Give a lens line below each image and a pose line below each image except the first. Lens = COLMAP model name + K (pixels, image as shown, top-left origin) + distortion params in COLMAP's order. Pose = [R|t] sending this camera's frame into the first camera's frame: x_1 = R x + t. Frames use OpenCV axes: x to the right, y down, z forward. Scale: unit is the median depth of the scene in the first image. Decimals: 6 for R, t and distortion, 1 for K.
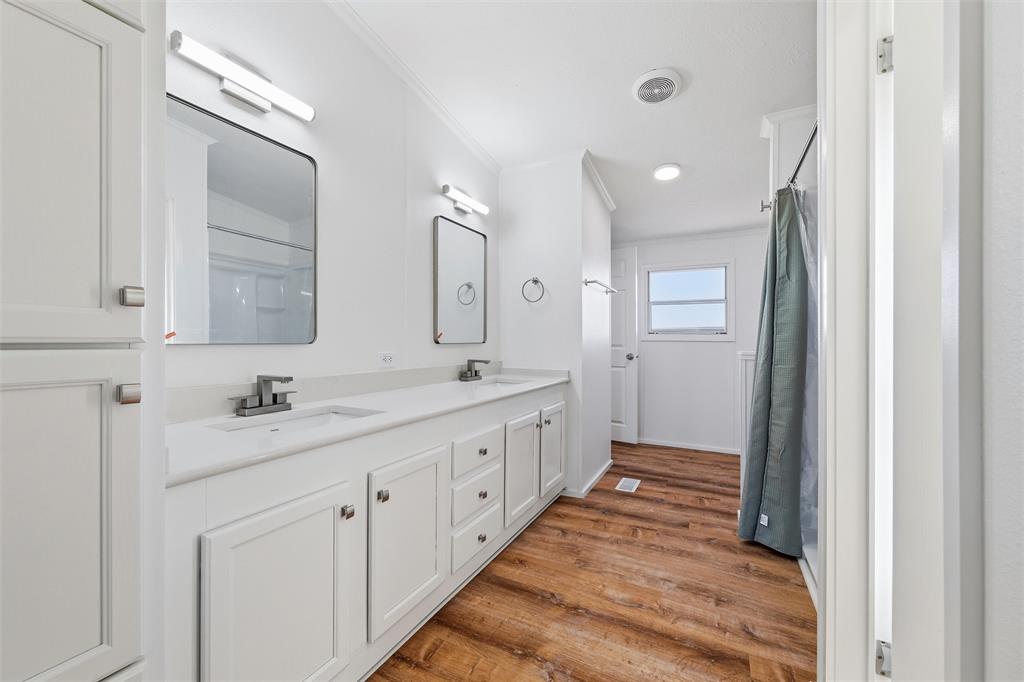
lens RADIAL K [[407.0, 0, 509.1], [0, 407.0, 338.9], [0, 0, 1]] dist [-0.008248, 0.001788]
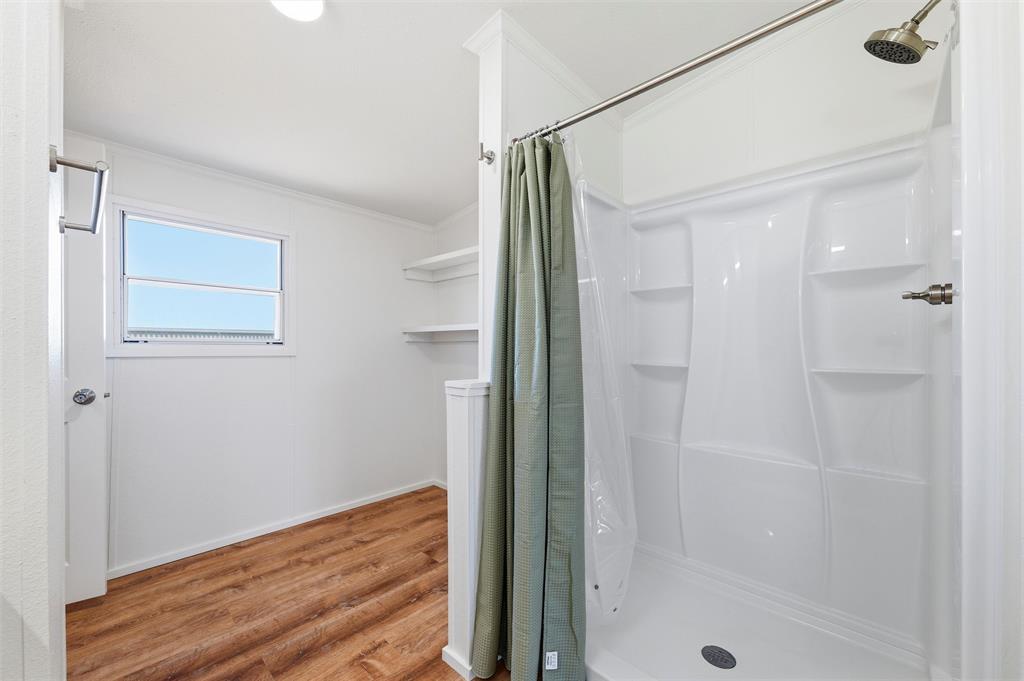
lens RADIAL K [[407.0, 0, 514.6], [0, 407.0, 343.4], [0, 0, 1]] dist [-0.008248, 0.001788]
pose [[0.271948, 0.001364, 0.962311, 0.015475], [-0.006419, 0.999979, 0.000396, -0.017895], [-0.962290, -0.006284, 0.271952, 0.525359]]
